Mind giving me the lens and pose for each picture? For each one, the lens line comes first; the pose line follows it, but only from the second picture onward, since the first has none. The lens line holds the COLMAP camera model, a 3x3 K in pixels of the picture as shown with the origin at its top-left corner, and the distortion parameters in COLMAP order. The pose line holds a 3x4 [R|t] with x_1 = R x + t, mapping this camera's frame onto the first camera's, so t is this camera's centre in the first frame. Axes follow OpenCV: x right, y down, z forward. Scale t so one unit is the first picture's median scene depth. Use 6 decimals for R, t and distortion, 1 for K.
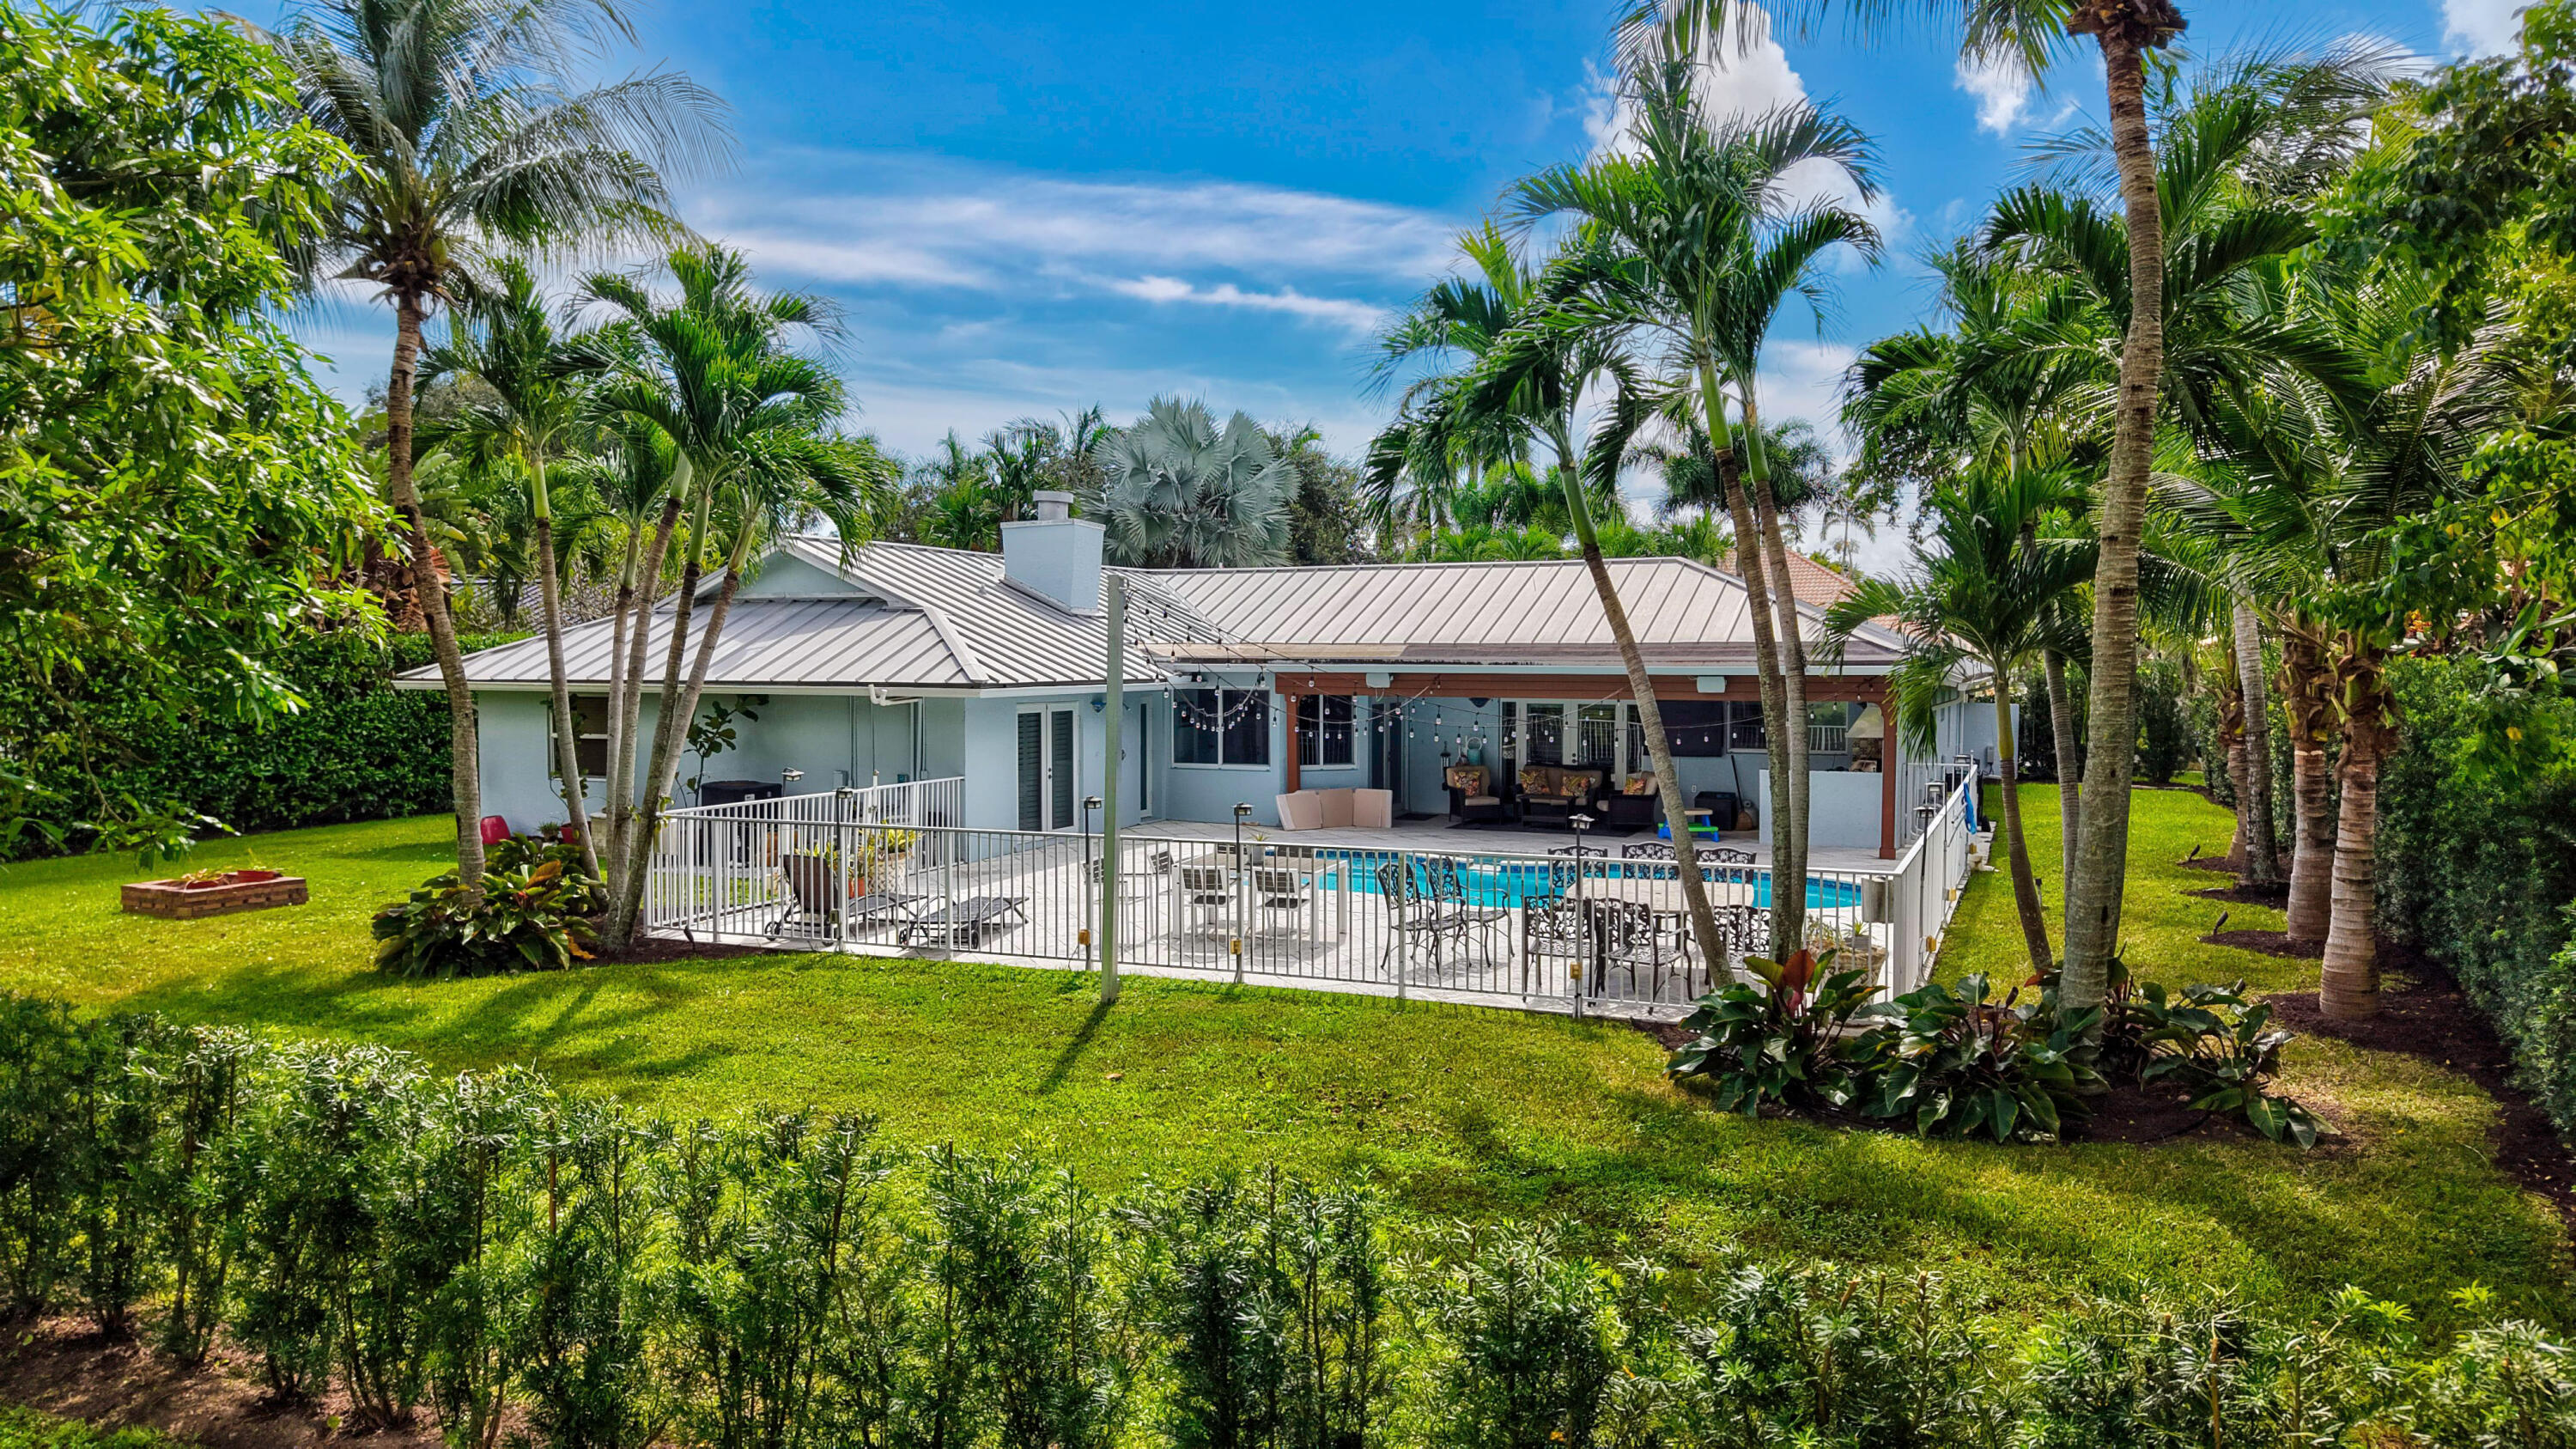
lens RADIAL K [[1771.6, 0, 1277.1], [0, 1771.6, 710.9], [0, 0, 1]] dist [0.081799, -0.124412]
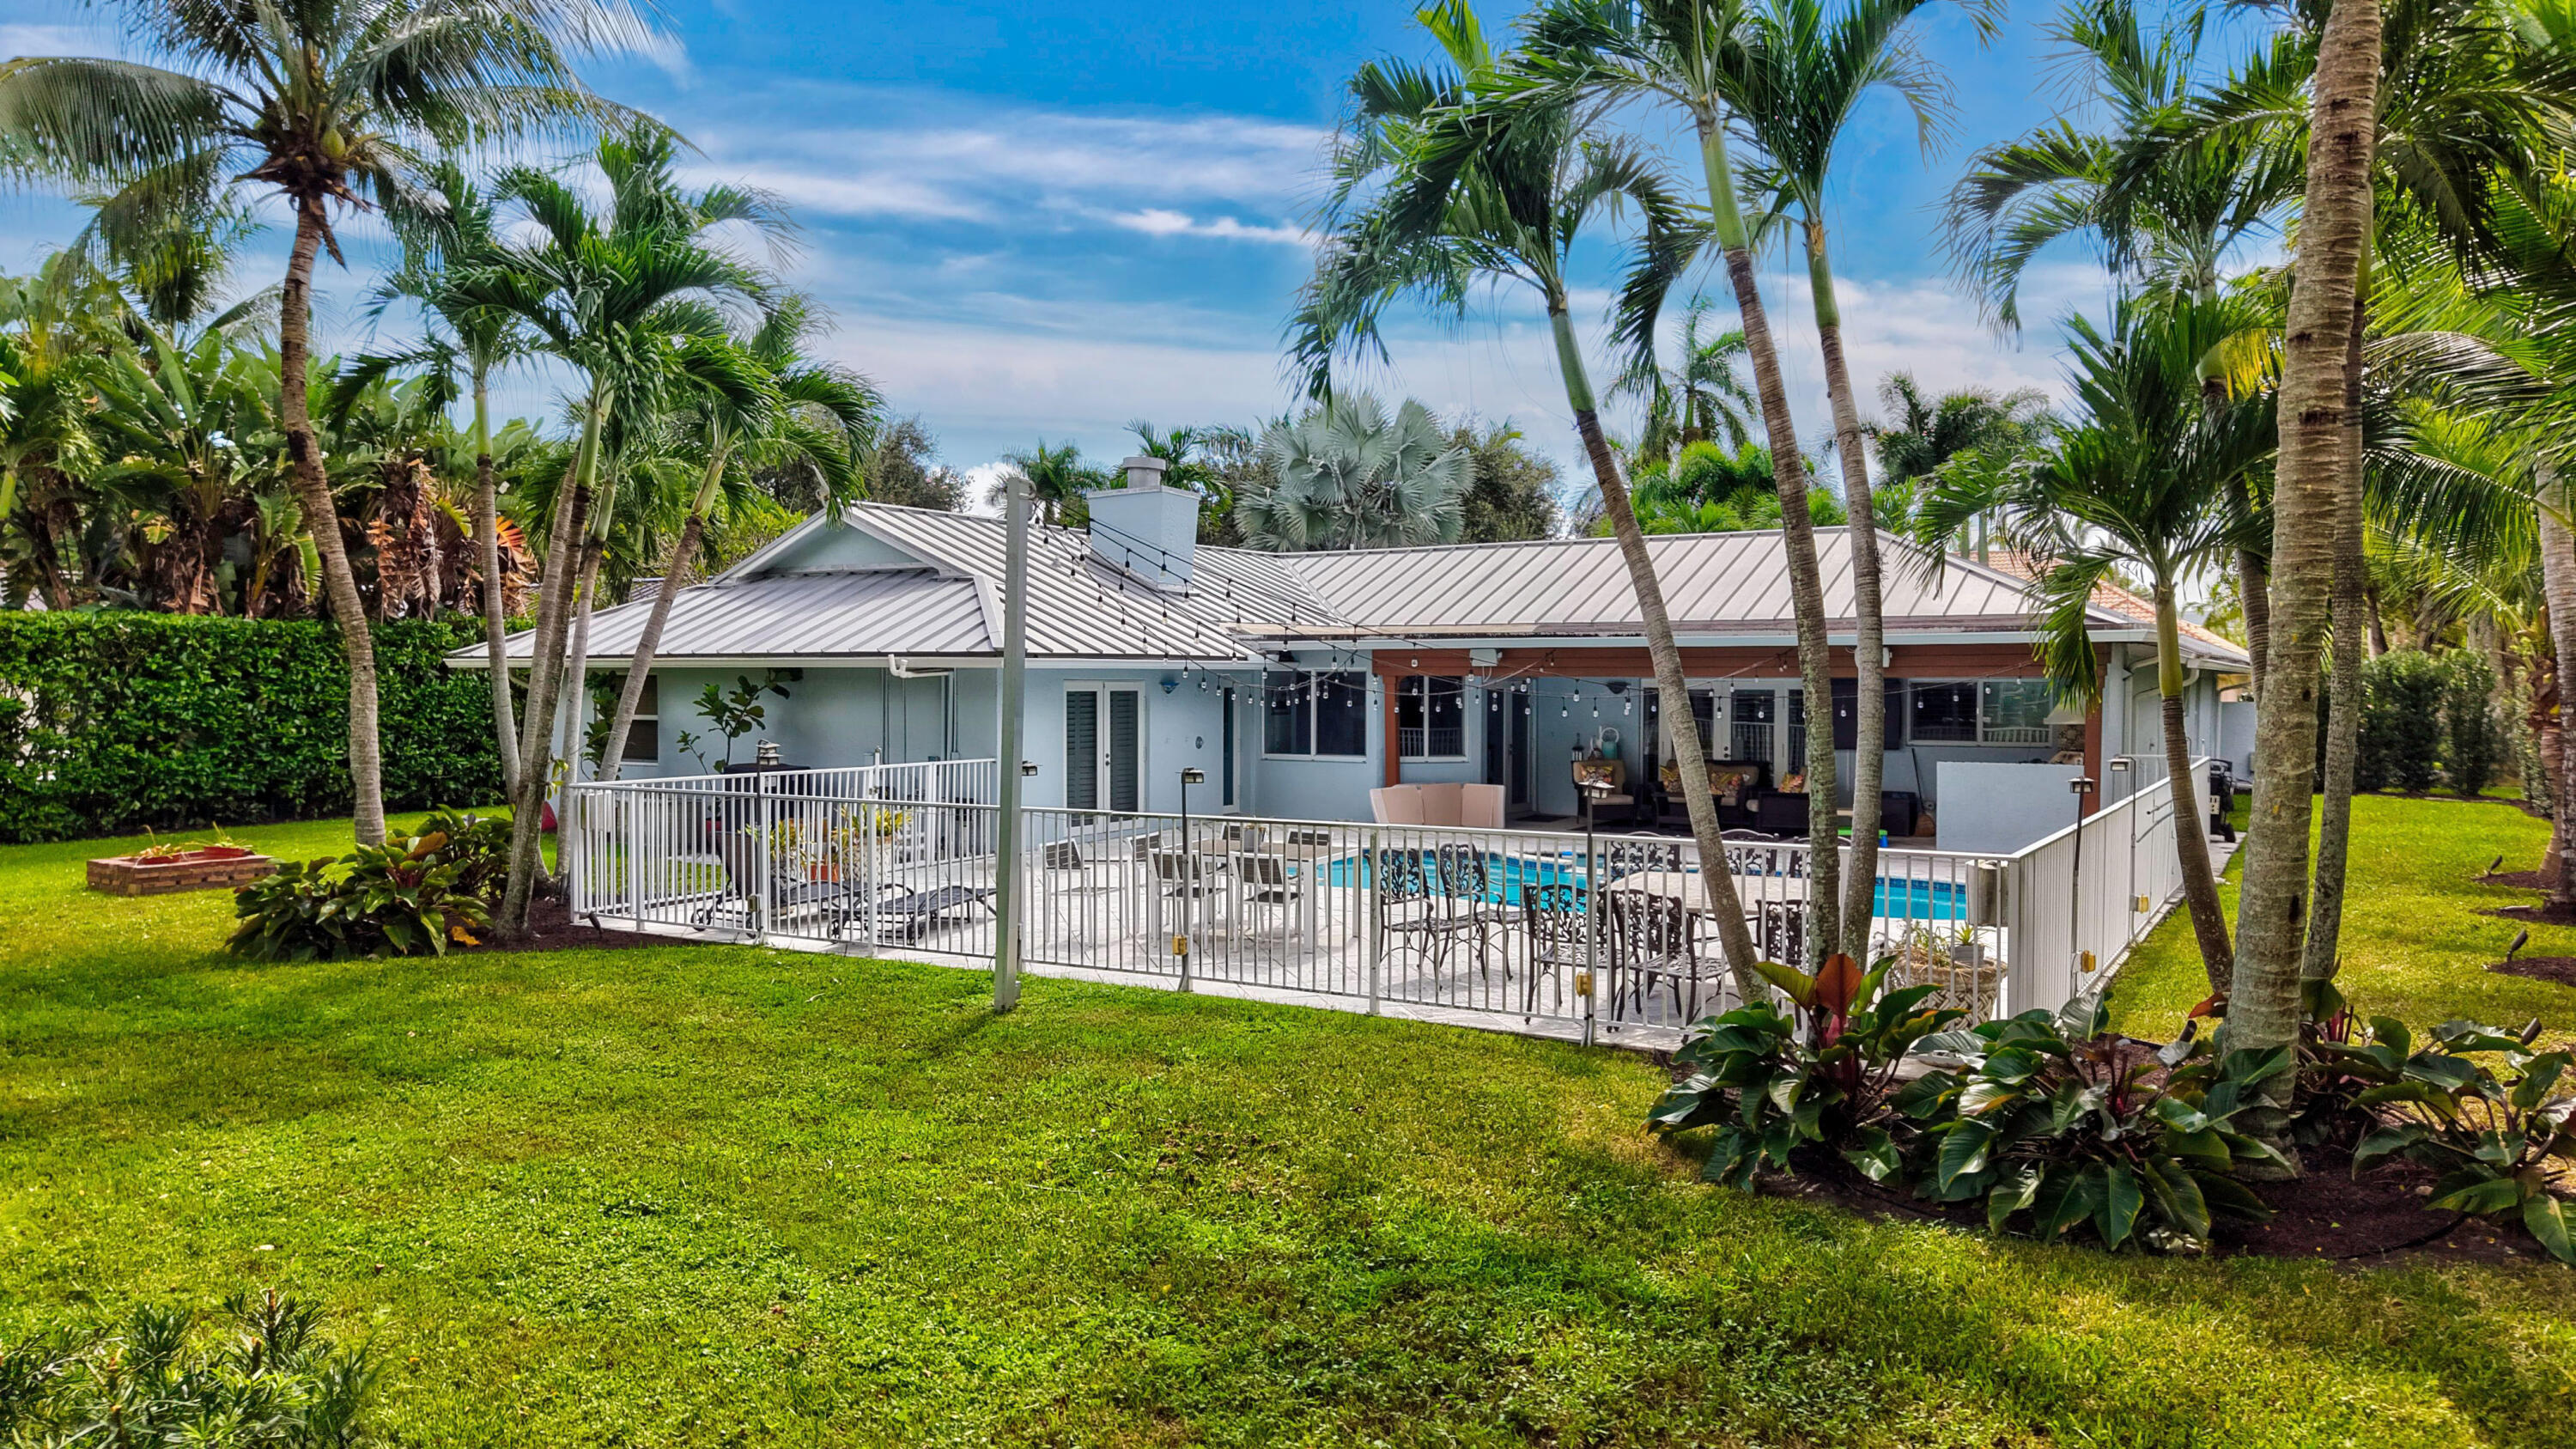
lens RADIAL K [[1746.8, 0, 1289.2], [0, 1746.8, 715.6], [0, 0, 1]] dist [0.054572, -0.061064]
pose [[0.990096, 0.004040, -0.140337, 0.129532], [-0.006152, 0.999874, -0.014619, 0.037941], [0.140260, 0.015337, 0.989996, 0.209897]]
